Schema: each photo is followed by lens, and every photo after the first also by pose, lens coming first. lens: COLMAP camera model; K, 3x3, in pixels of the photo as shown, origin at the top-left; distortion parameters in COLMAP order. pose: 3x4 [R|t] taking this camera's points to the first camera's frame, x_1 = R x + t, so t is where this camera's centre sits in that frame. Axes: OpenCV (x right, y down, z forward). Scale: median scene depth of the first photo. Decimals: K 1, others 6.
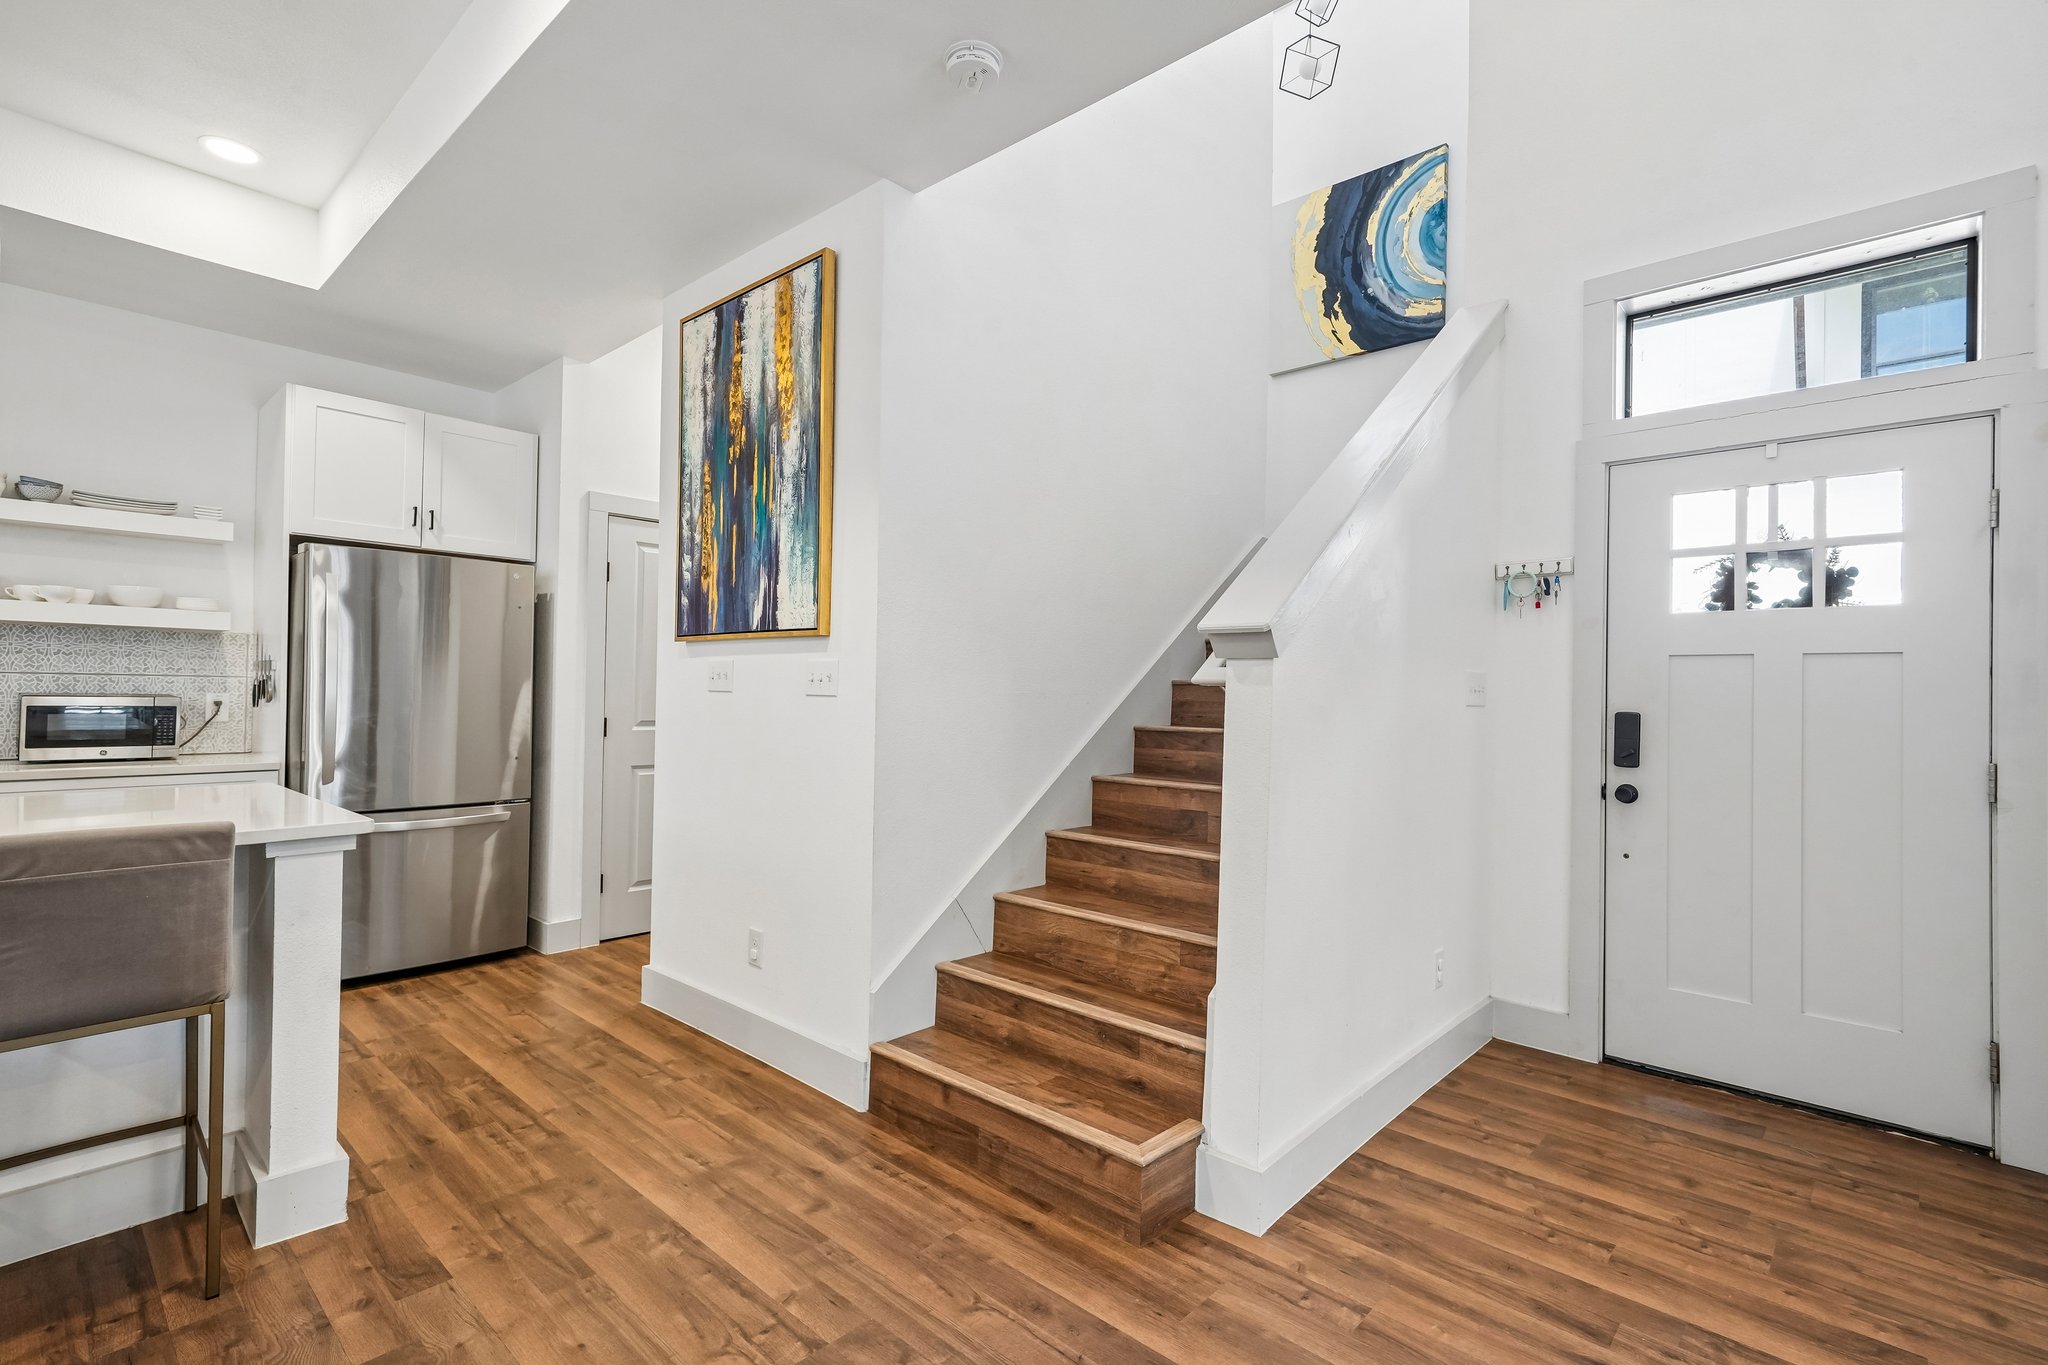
lens RADIAL K [[948.2, 0, 1028.8], [0, 948.2, 683.8], [0, 0, 1]] dist [0.011049, 0.001921]
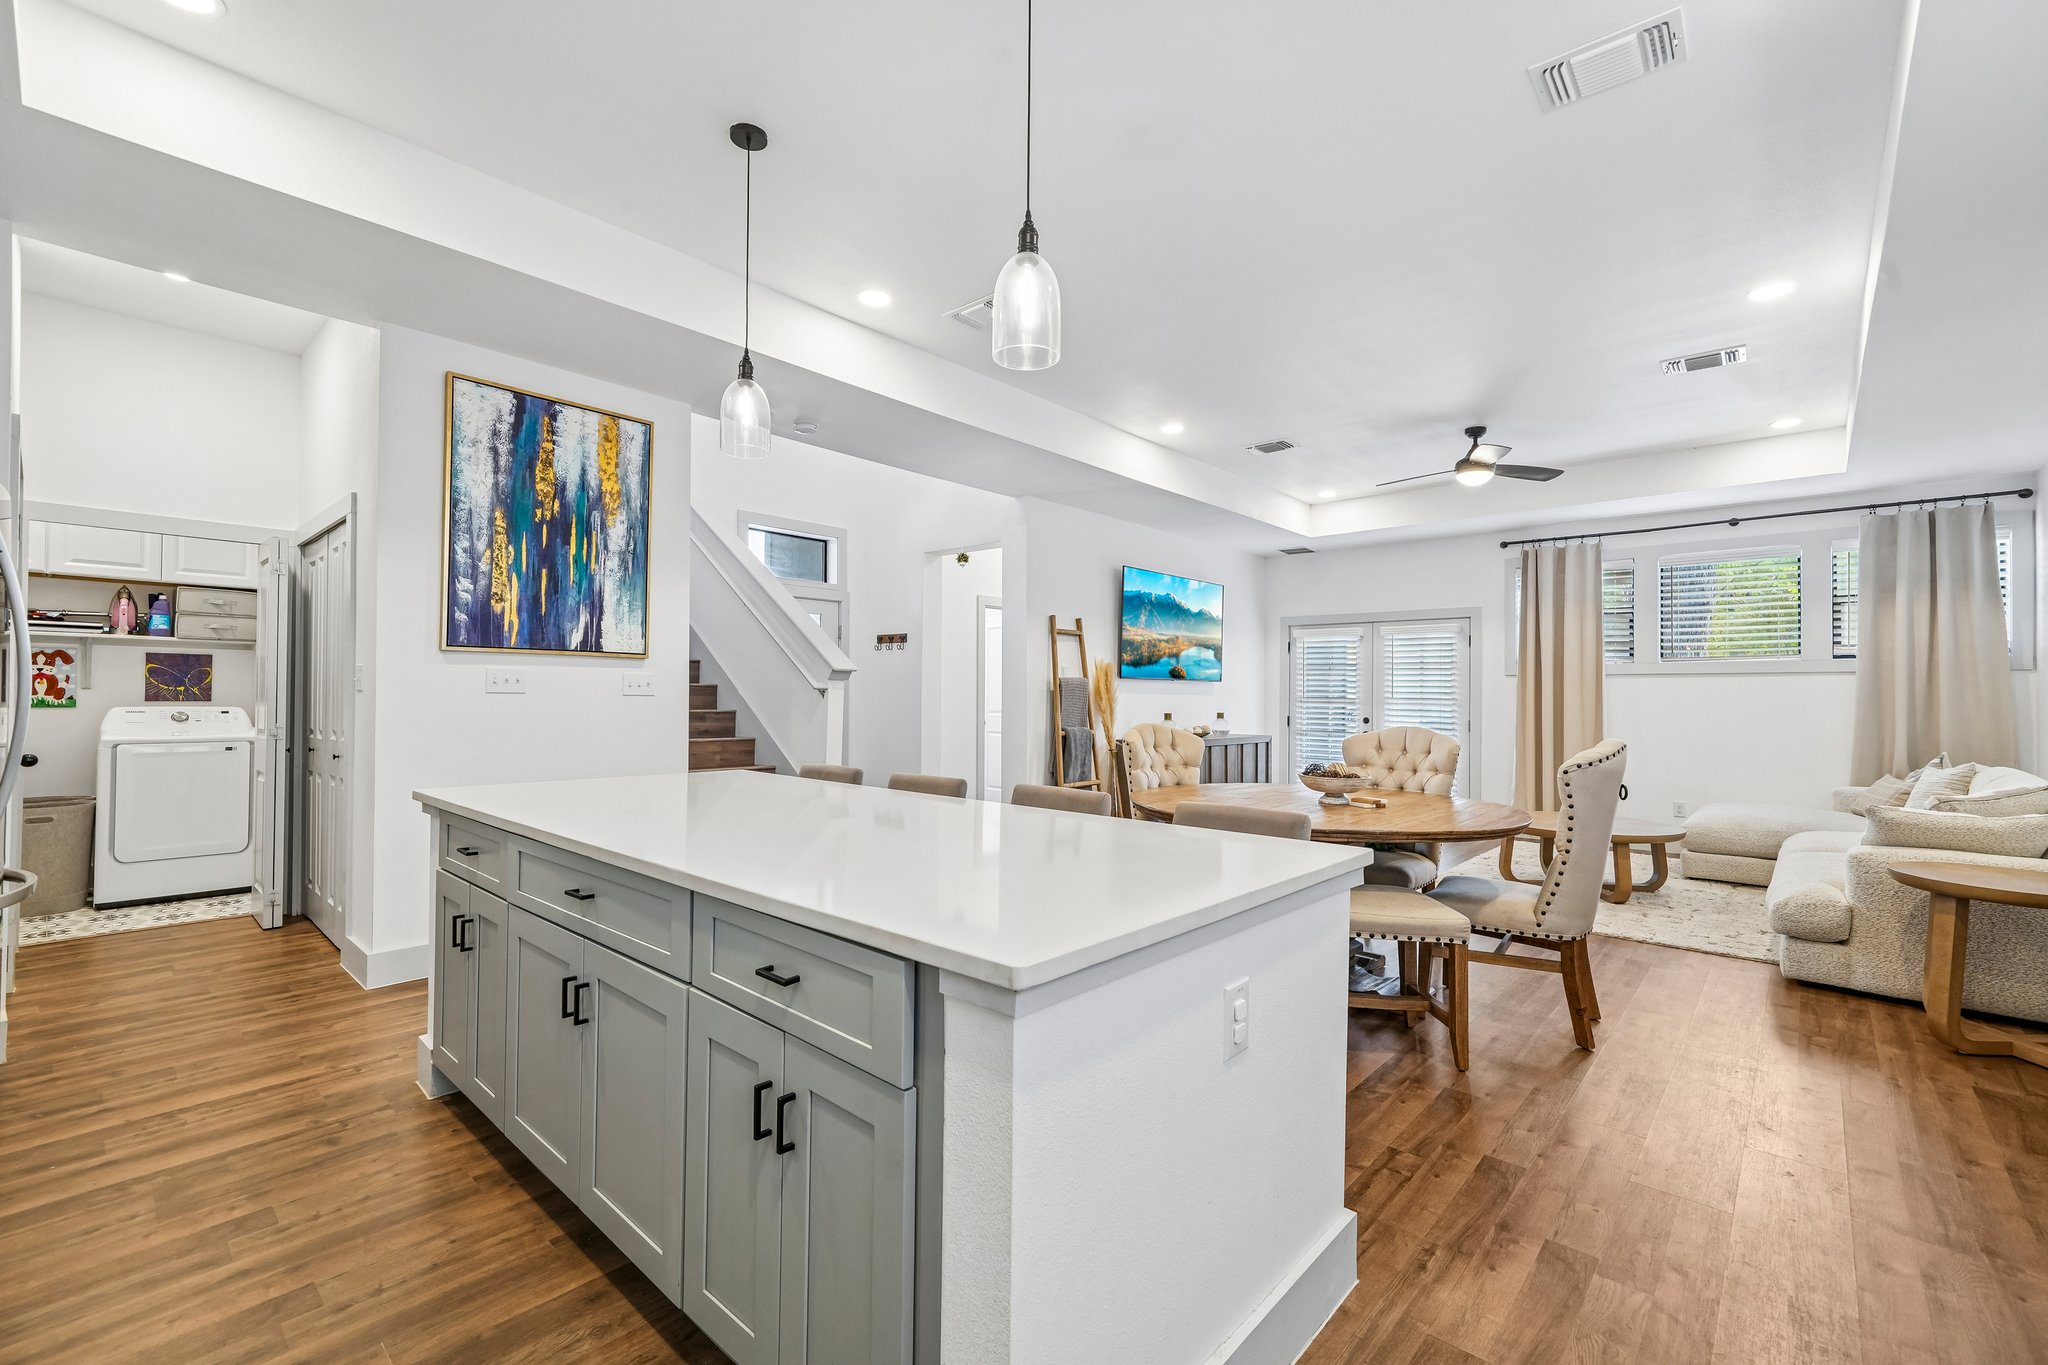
lens RADIAL K [[865.3, 0, 1027.9], [0, 865.3, 686.6], [0, 0, 1]] dist [-0.000007, 0.002080]
pose [[-0.011286, -0.005333, 0.999922, -1.564722], [-0.020507, 0.999777, 0.005101, -0.021788], [-0.999726, -0.020448, -0.011393, 0.330773]]
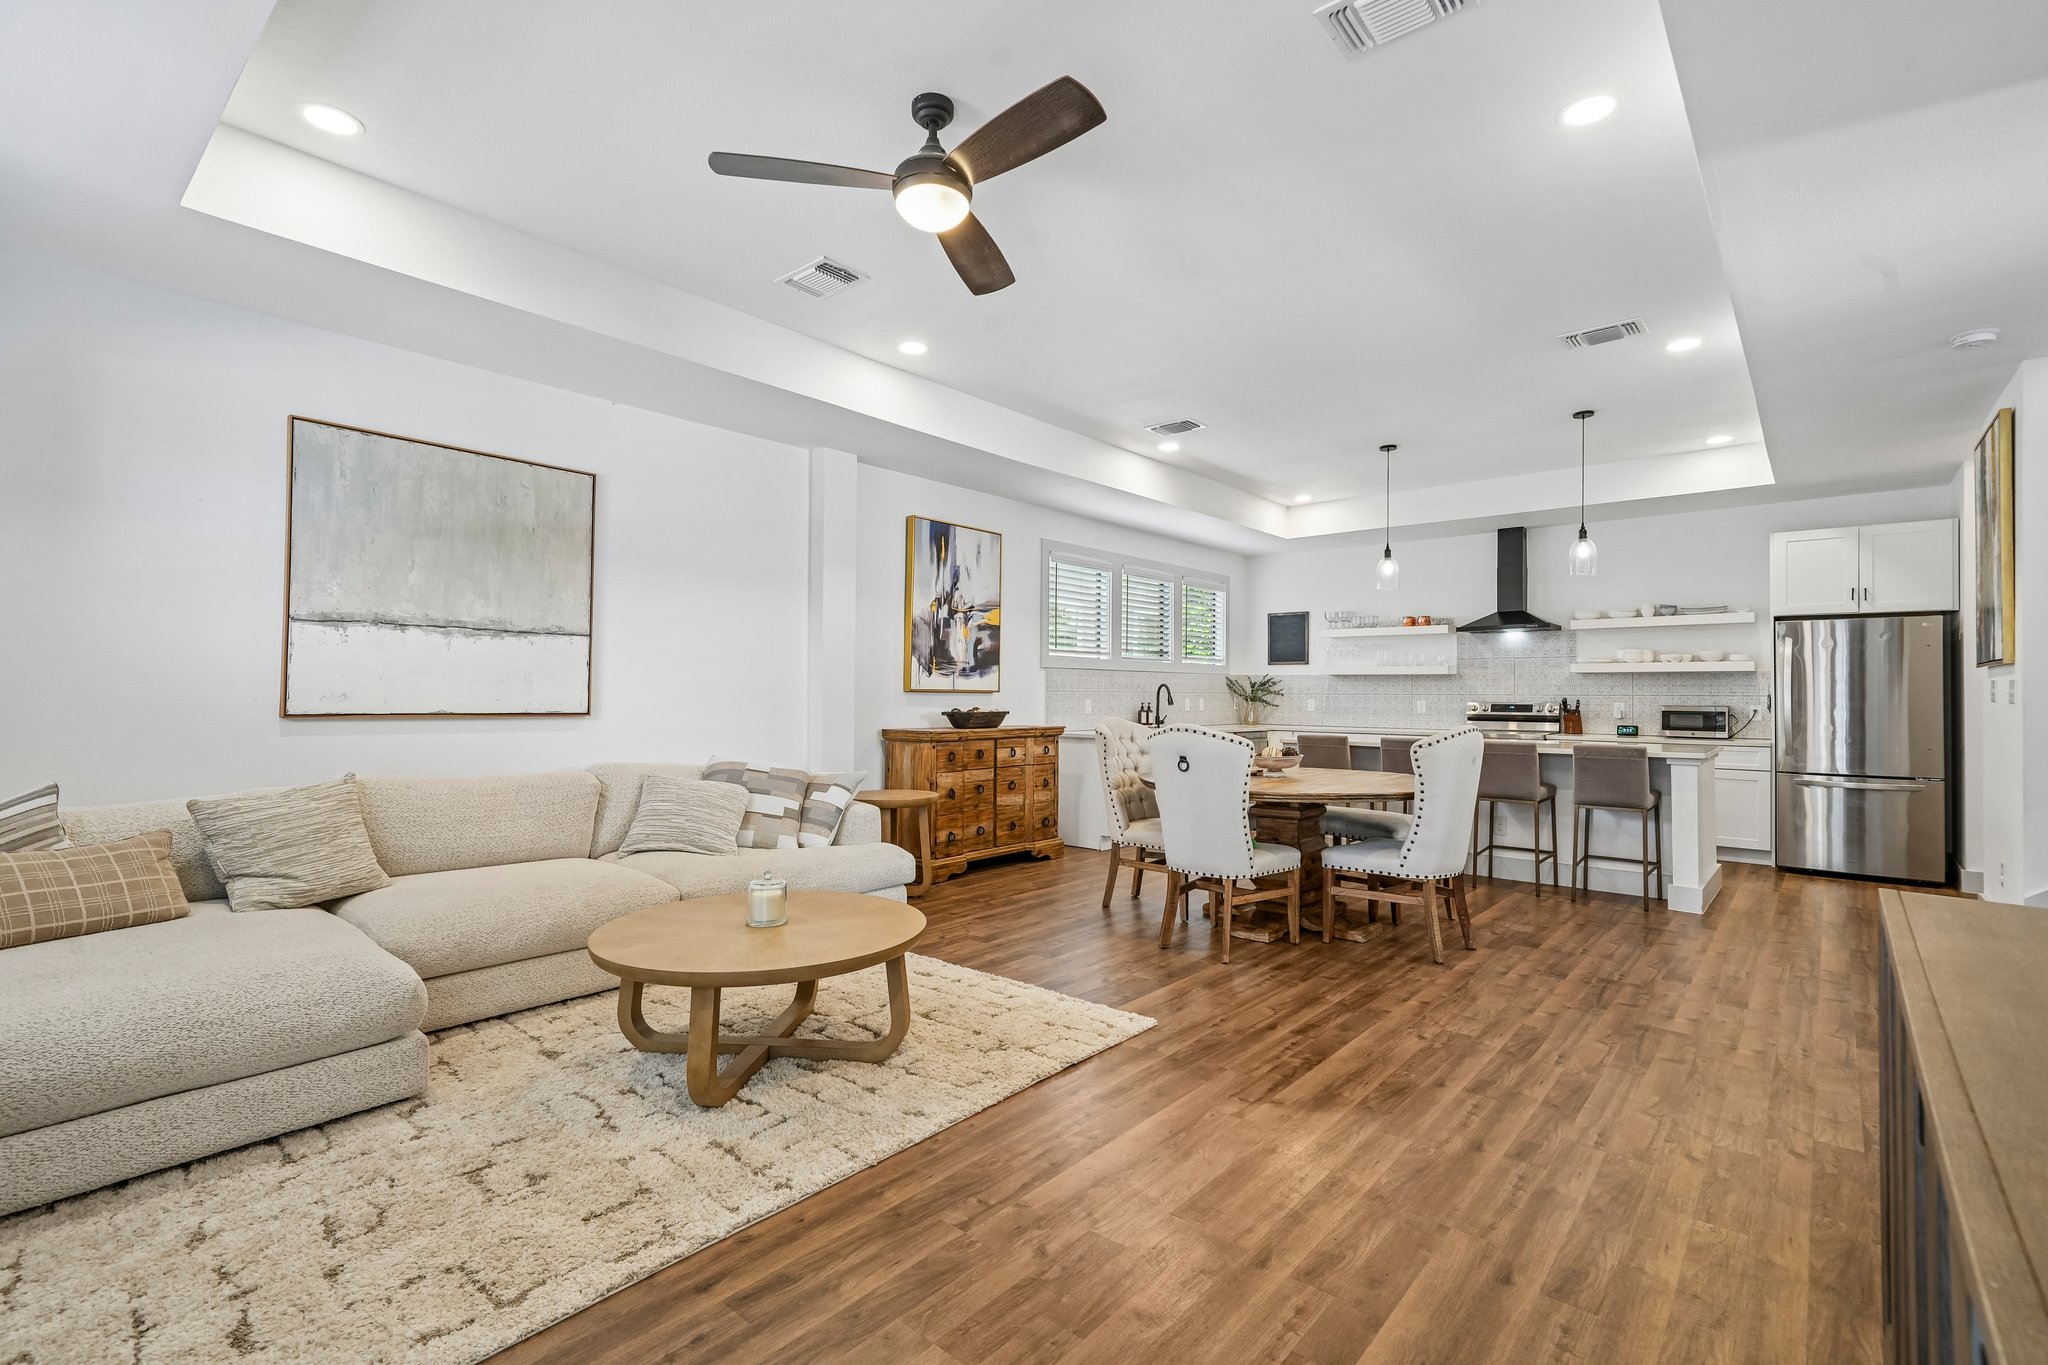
lens RADIAL K [[948.2, 0, 1017.5], [0, 948.2, 679.5], [0, 0, 1]] dist [0.011049, 0.001921]
pose [[0.032696, -0.030585, -0.998997, 1.177700], [0.003803, 0.999528, -0.030477, 0.013447], [0.999458, -0.002803, 0.032797, -0.584663]]
